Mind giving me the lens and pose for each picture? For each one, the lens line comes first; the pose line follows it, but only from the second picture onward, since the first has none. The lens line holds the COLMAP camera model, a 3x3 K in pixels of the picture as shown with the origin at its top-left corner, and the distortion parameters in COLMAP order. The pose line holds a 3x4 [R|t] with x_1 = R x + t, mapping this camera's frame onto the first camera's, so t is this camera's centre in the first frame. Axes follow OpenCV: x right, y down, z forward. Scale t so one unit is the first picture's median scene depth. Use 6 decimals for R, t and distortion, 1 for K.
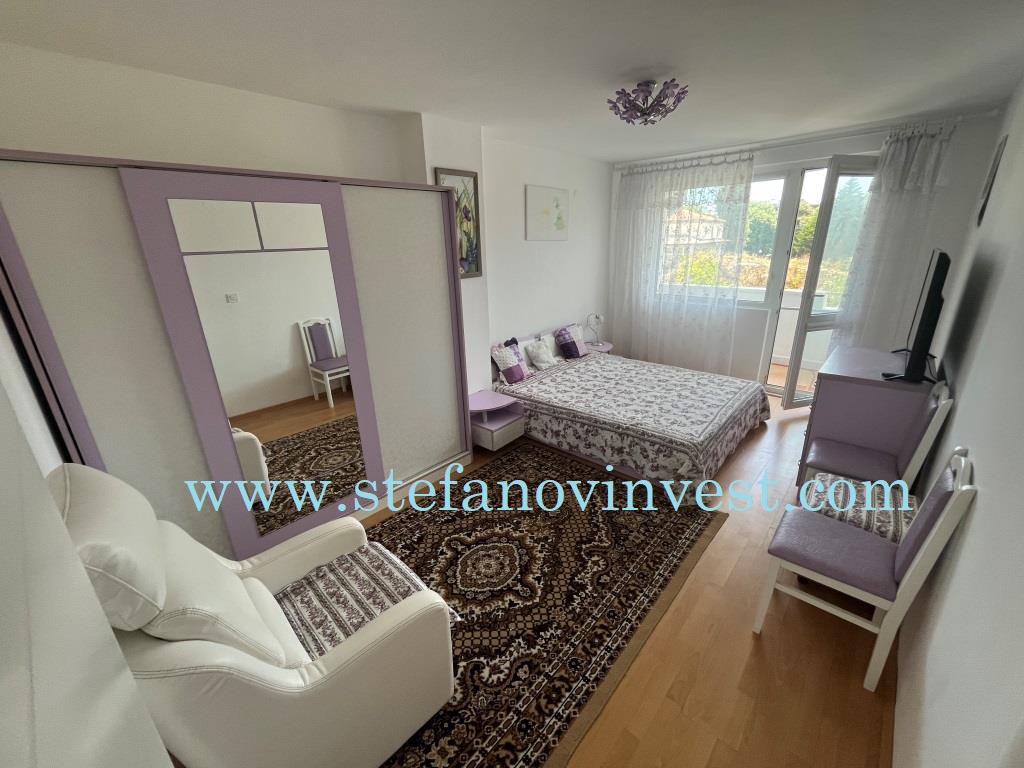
lens RADIAL K [[417.4, 0, 513.5], [0, 417.4, 384.3], [0, 0, 1]] dist [-0.004159, -0.000253]
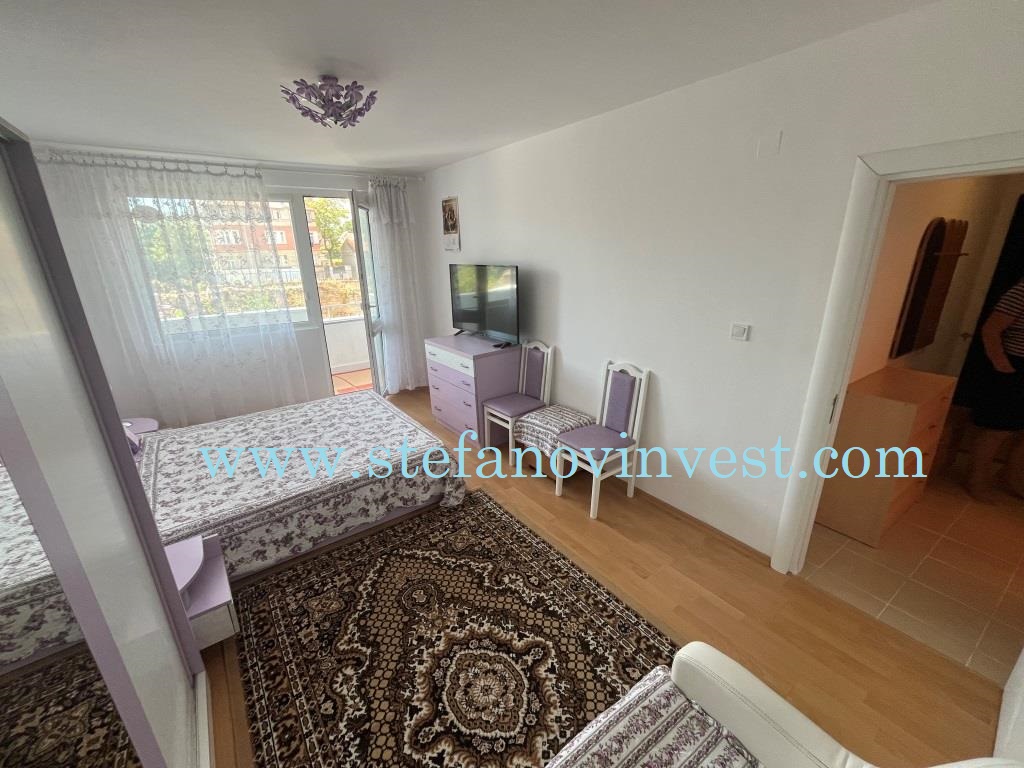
lens RADIAL K [[417.4, 0, 510.7], [0, 417.4, 383.6], [0, 0, 1]] dist [-0.004159, -0.000253]
pose [[0.187899, -0.283709, 0.940321, -0.557201], [0.331396, 0.919545, 0.211219, -0.196691], [-0.924592, 0.271931, 0.266802, 0.570093]]
